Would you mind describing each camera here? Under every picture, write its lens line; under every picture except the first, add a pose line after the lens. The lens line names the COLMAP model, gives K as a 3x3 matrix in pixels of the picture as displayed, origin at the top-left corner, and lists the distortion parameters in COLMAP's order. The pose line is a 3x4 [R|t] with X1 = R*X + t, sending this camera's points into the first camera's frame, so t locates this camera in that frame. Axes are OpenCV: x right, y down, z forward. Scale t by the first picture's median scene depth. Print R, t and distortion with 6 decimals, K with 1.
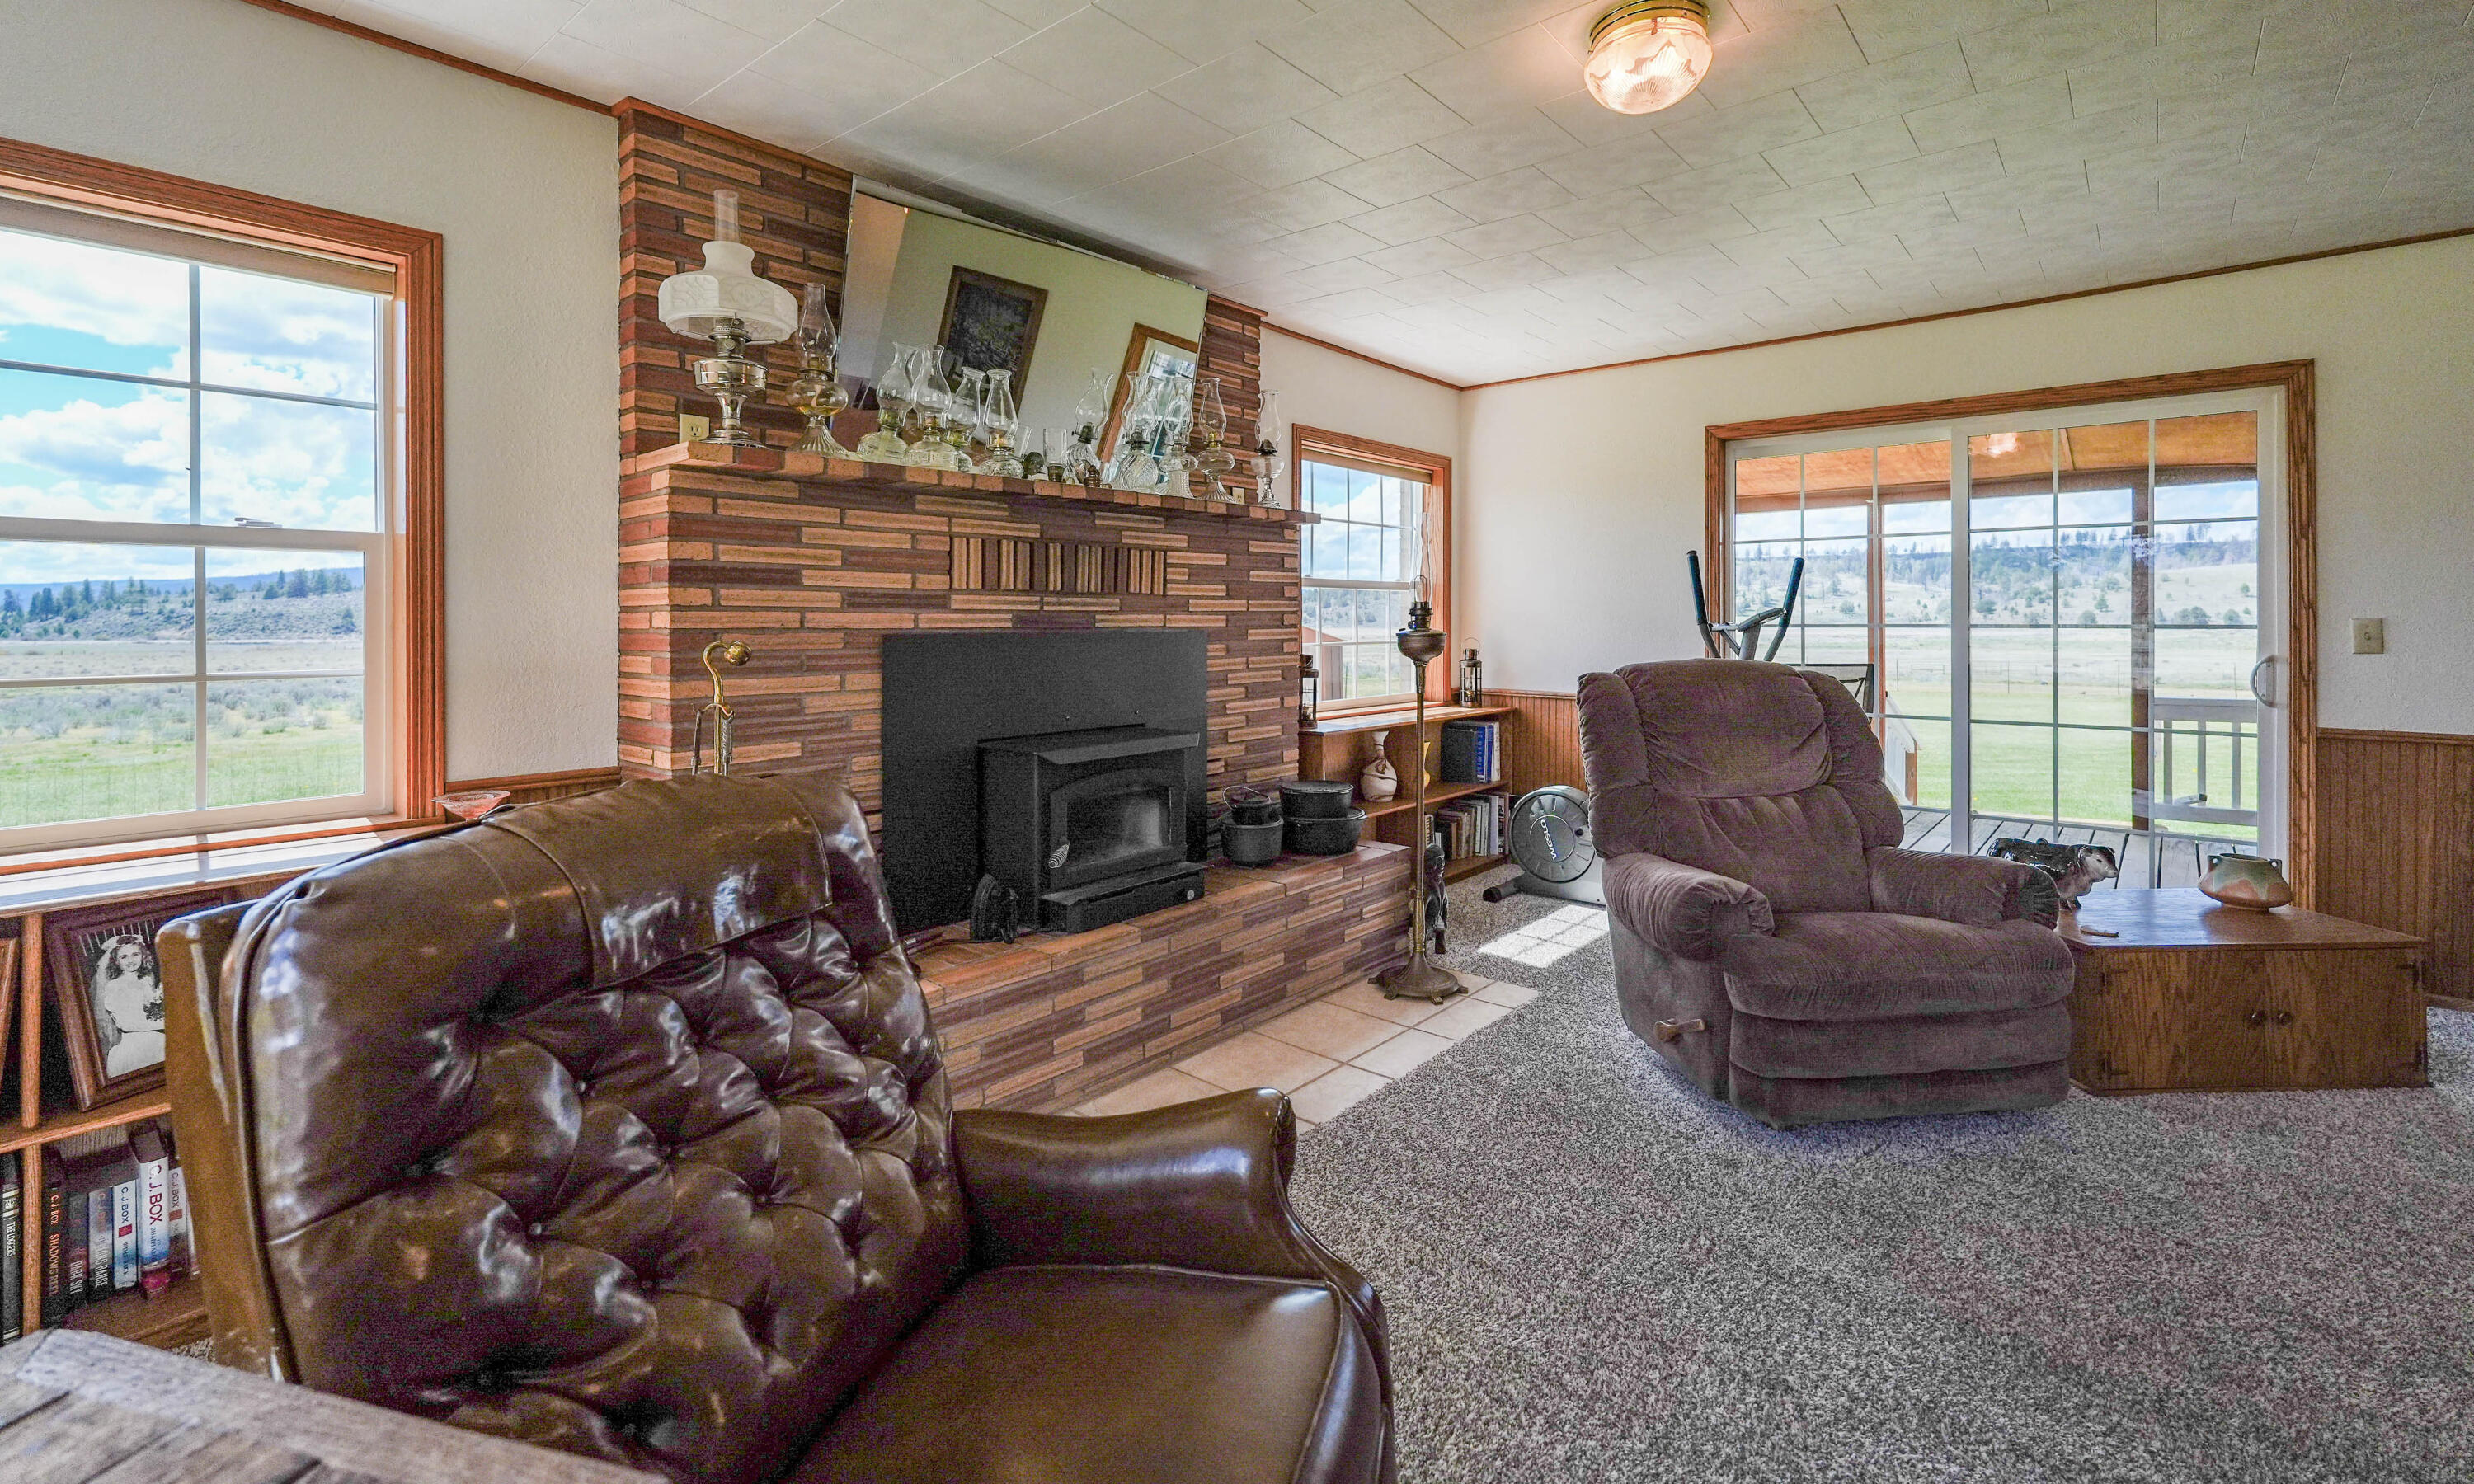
lens RADIAL K [[1076.0, 0, 1238.1], [0, 1076.0, 619.3], [0, 0, 1]] dist [-0.001262, -0.000113]
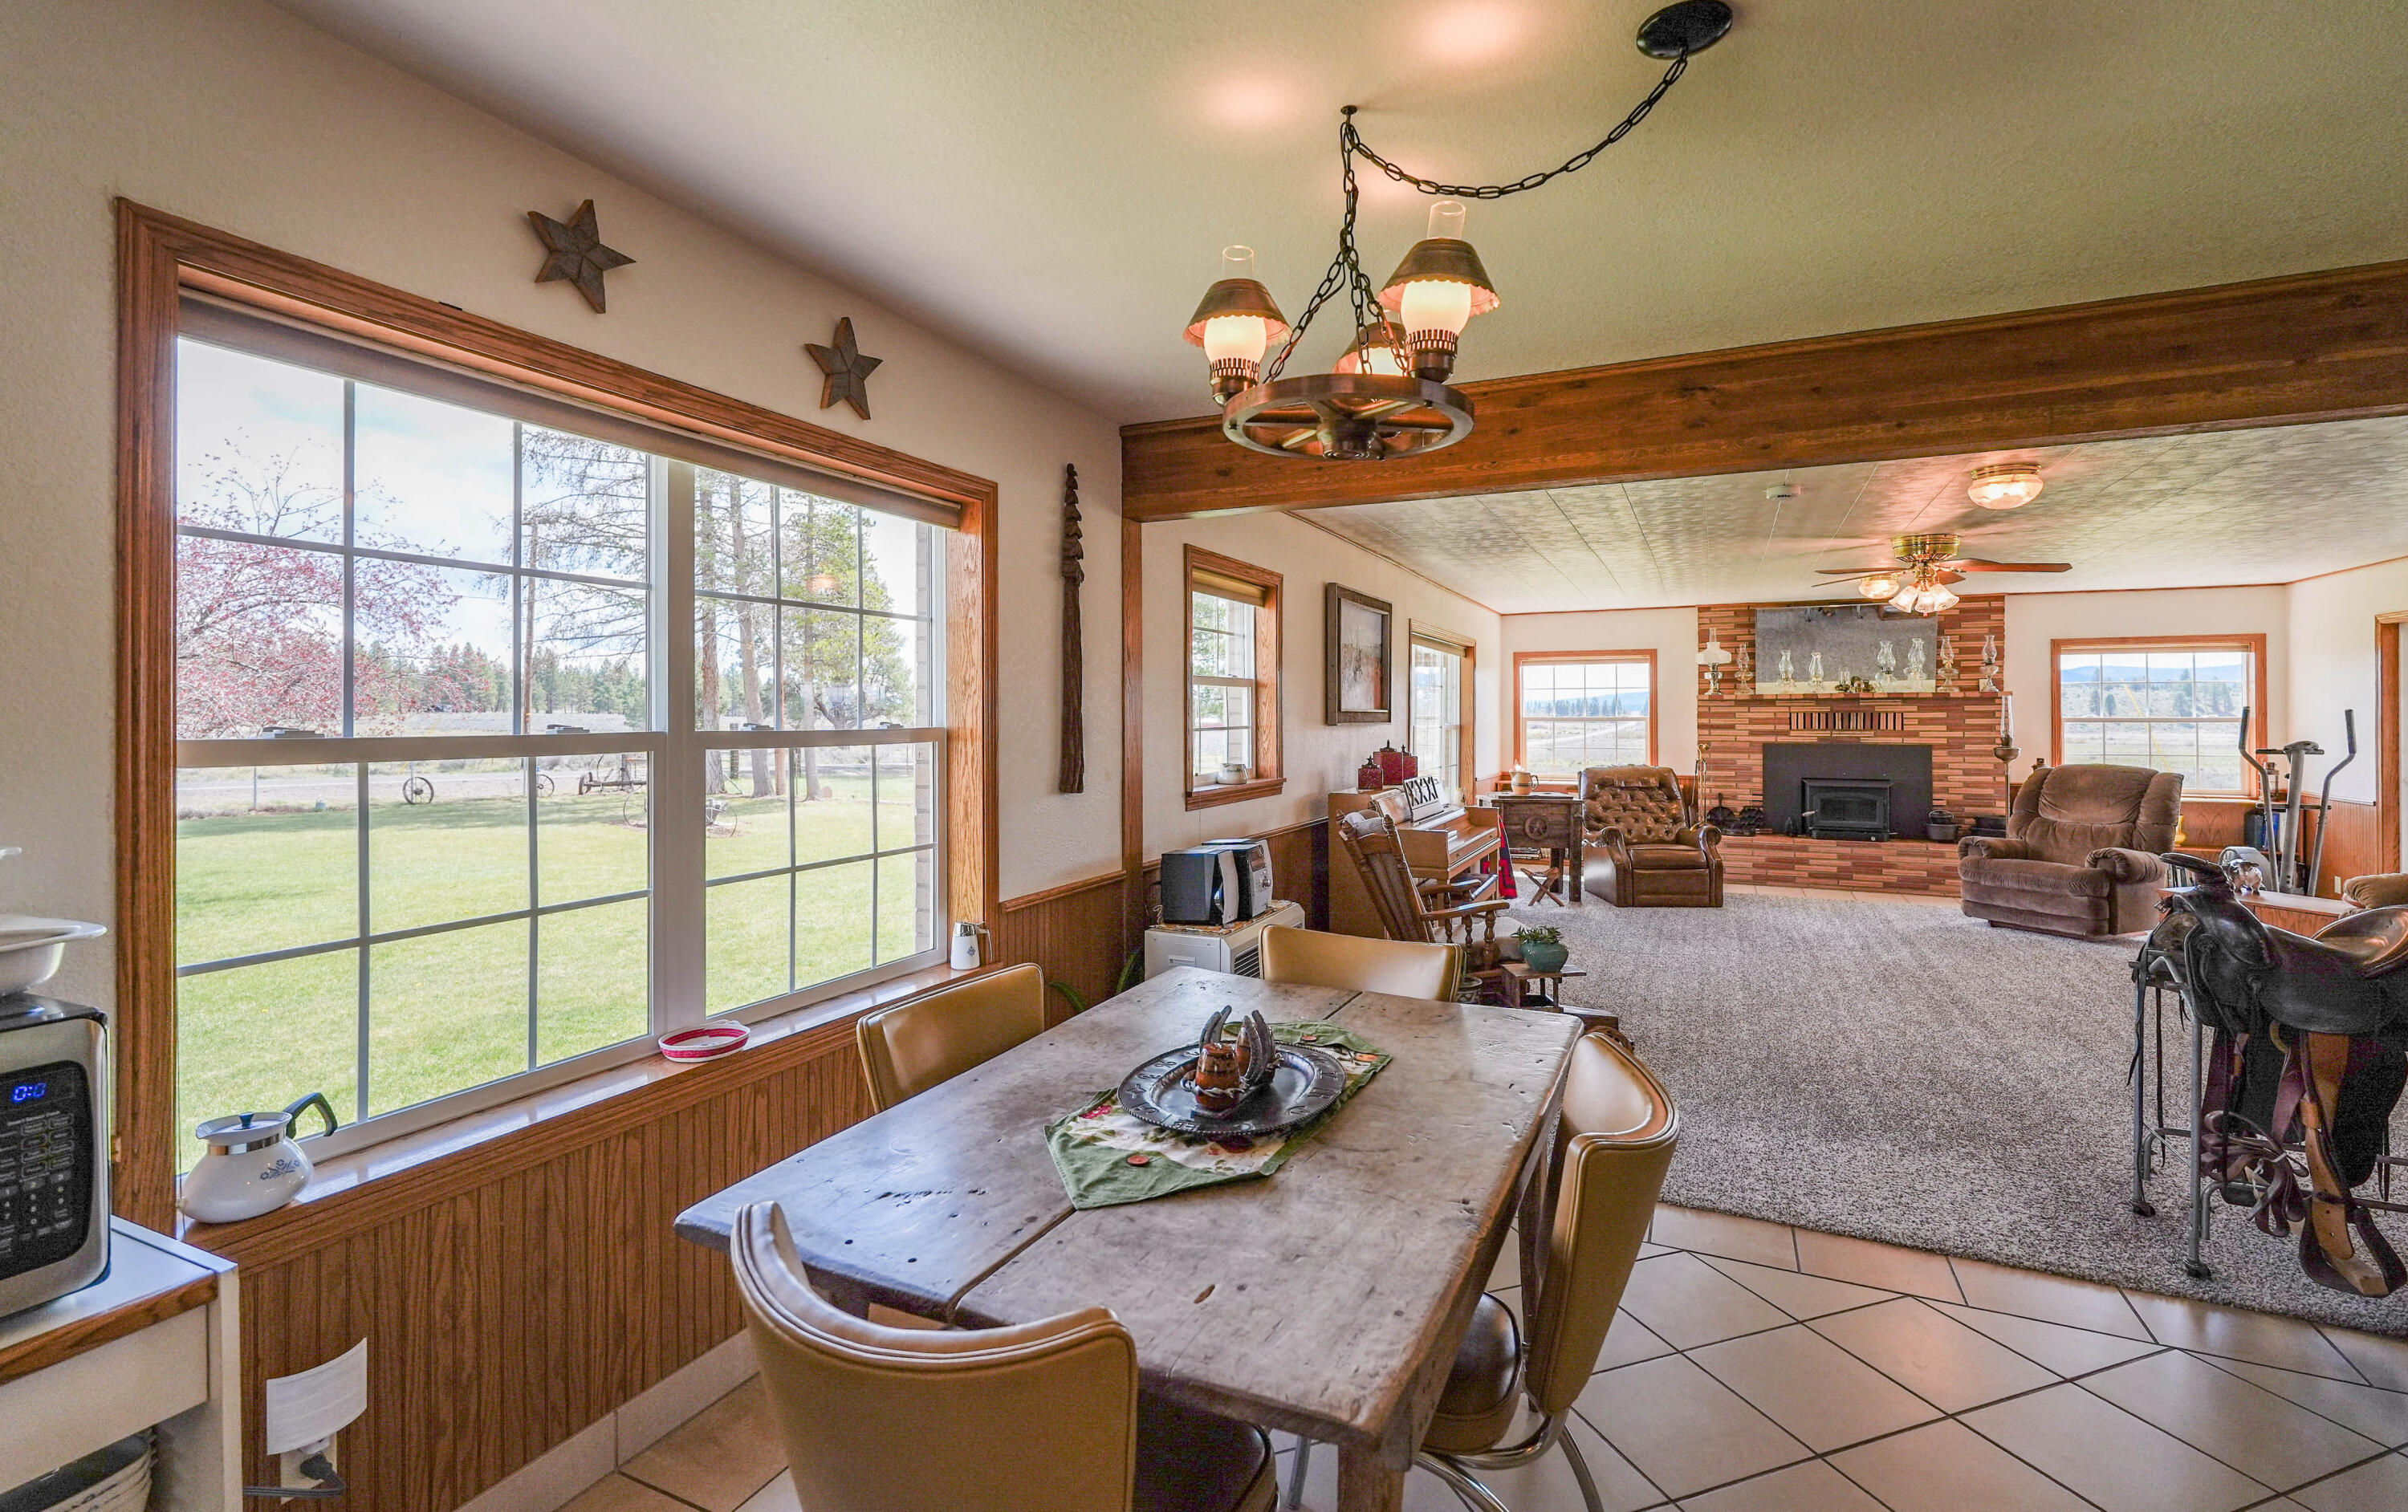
lens RADIAL K [[1075.9, 0, 1202.9], [0, 1075.9, 710.4], [0, 0, 1]] dist [0.003507, 0.000124]
pose [[0.268203, -0.003392, -0.963356, 2.327339], [-0.000262, 0.999994, -0.003594, -0.071806], [0.963362, 0.001216, 0.268200, -1.523335]]
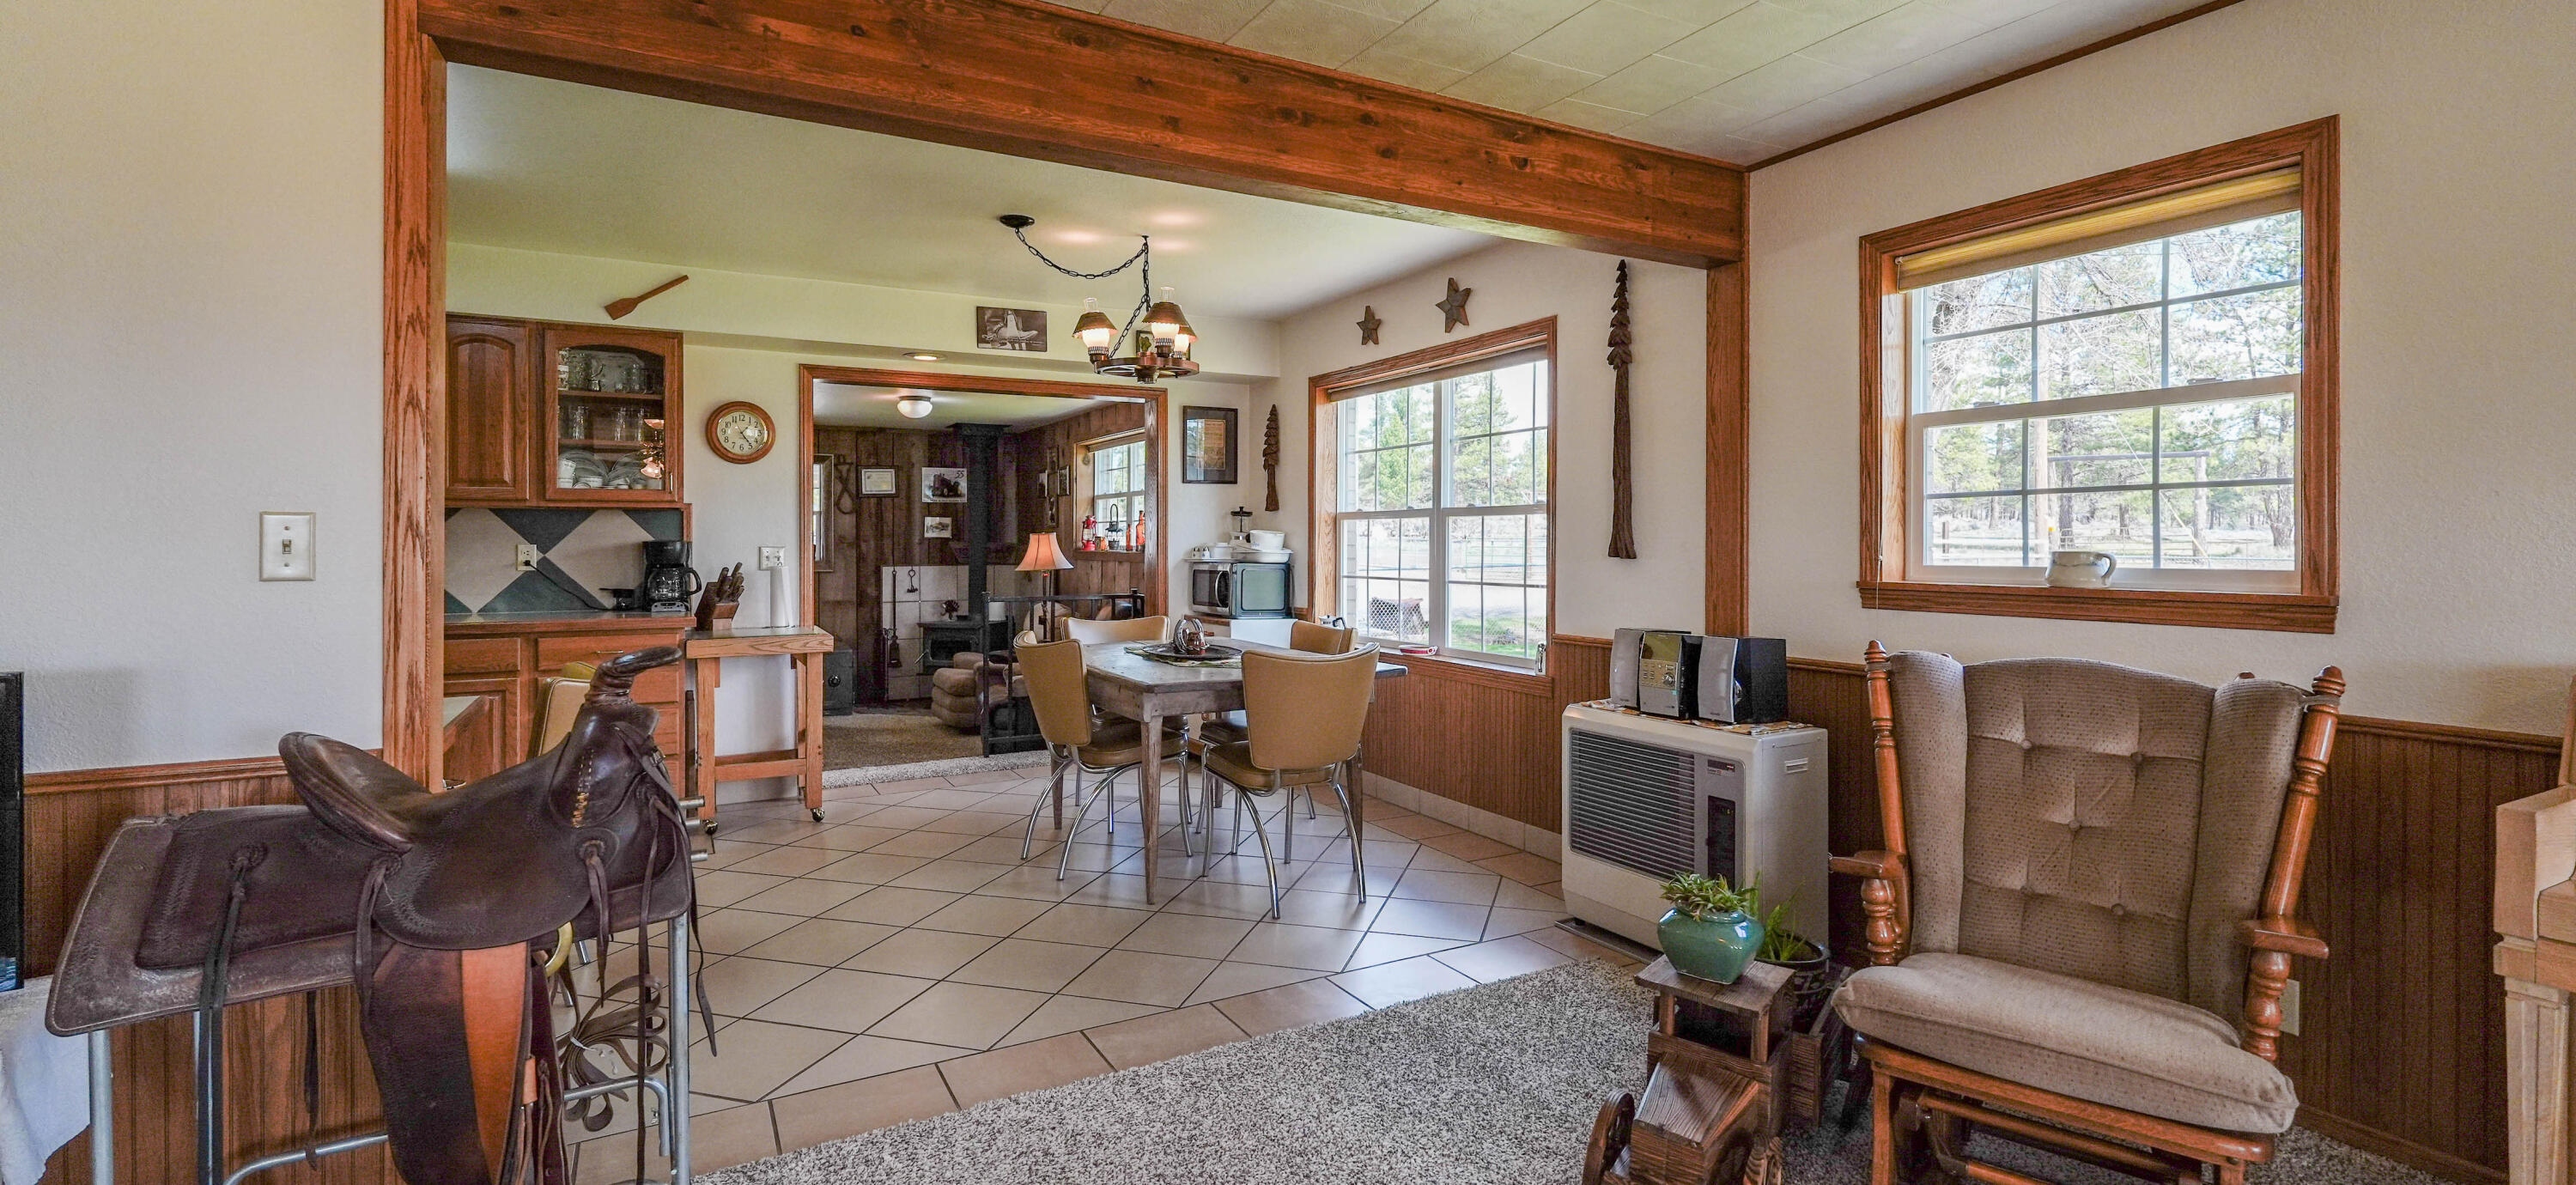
lens RADIAL K [[1131.9, 0, 1294.5], [0, 1131.9, 543.2], [0, 0, 1]] dist [0.002566, 0.000244]
pose [[-0.939646, -0.000778, 0.342146, 1.041654], [-0.000284, 0.999999, 0.001495, -0.004379], [-0.342147, 0.001307, -0.939645, 0.094373]]
